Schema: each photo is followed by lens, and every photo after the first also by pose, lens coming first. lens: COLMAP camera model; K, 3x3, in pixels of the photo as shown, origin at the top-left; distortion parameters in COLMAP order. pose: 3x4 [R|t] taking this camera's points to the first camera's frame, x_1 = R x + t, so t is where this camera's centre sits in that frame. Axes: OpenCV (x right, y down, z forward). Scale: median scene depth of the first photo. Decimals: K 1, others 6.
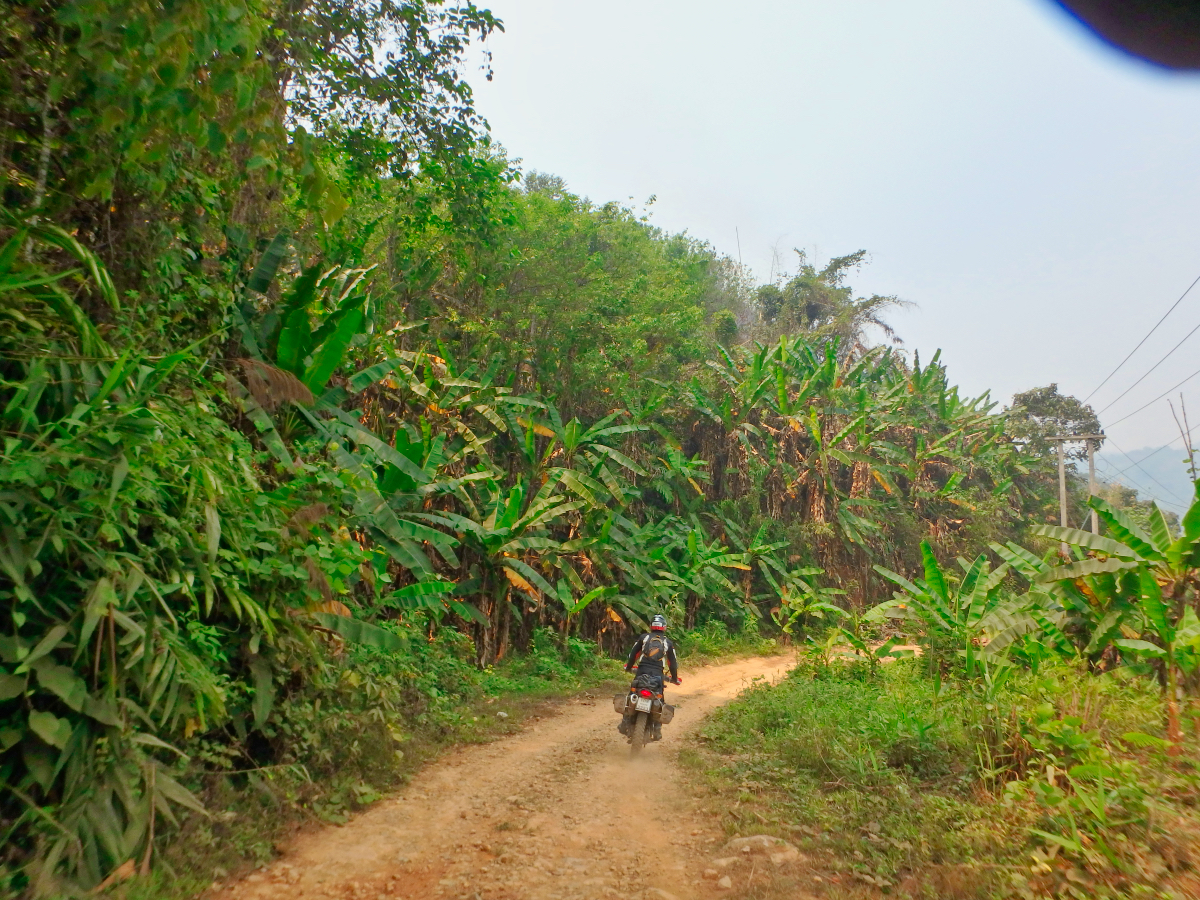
lens RADIAL K [[743.2, 0, 605.5], [0, 743.2, 444.6], [0, 0, 1]] dist [-0.039834, -0.001250]
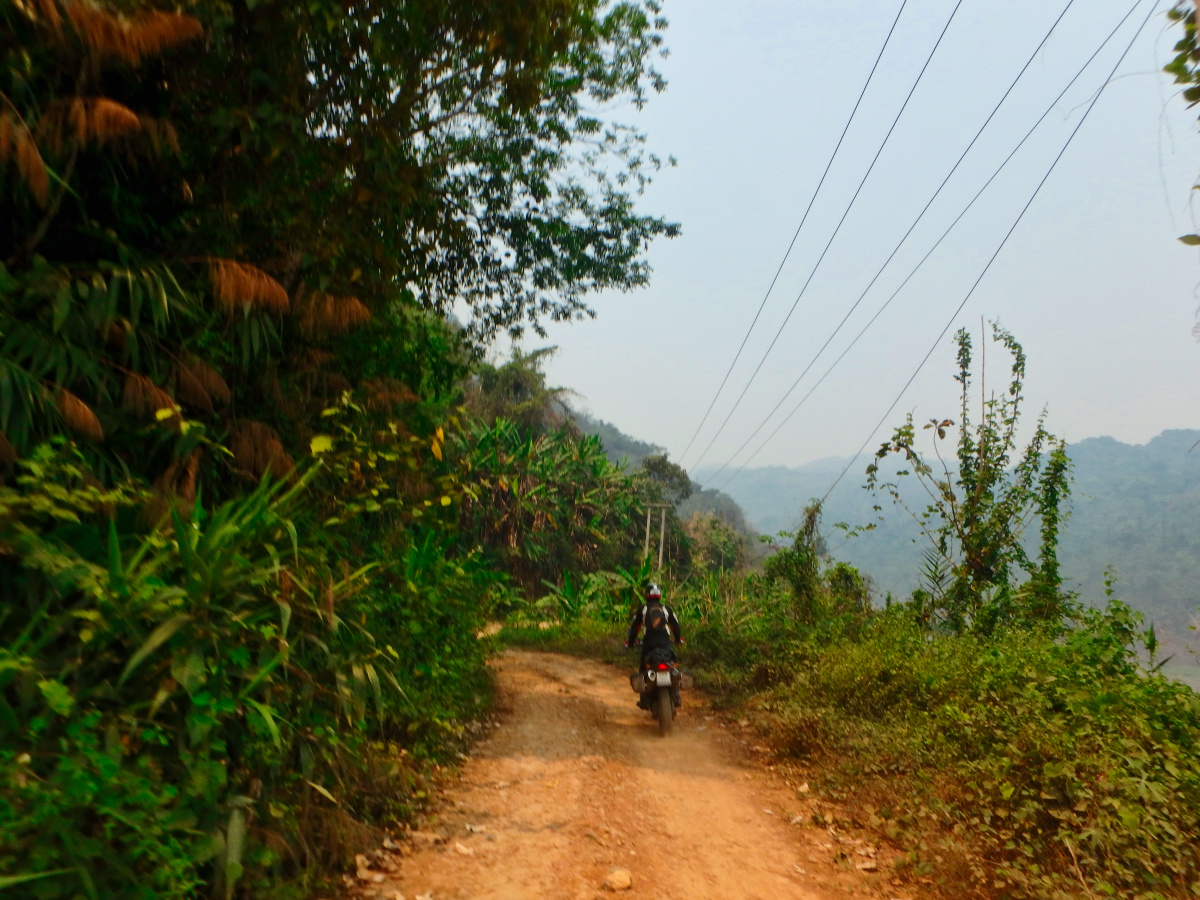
lens RADIAL K [[743.2, 0, 601.5], [0, 743.2, 455.0], [0, 0, 1]] dist [-0.039834, -0.001250]
pose [[0.916490, 0.068586, 0.394135, -0.162362], [-0.080582, 0.996650, 0.013945, -0.115483], [-0.391859, -0.044541, 0.918947, -0.485673]]
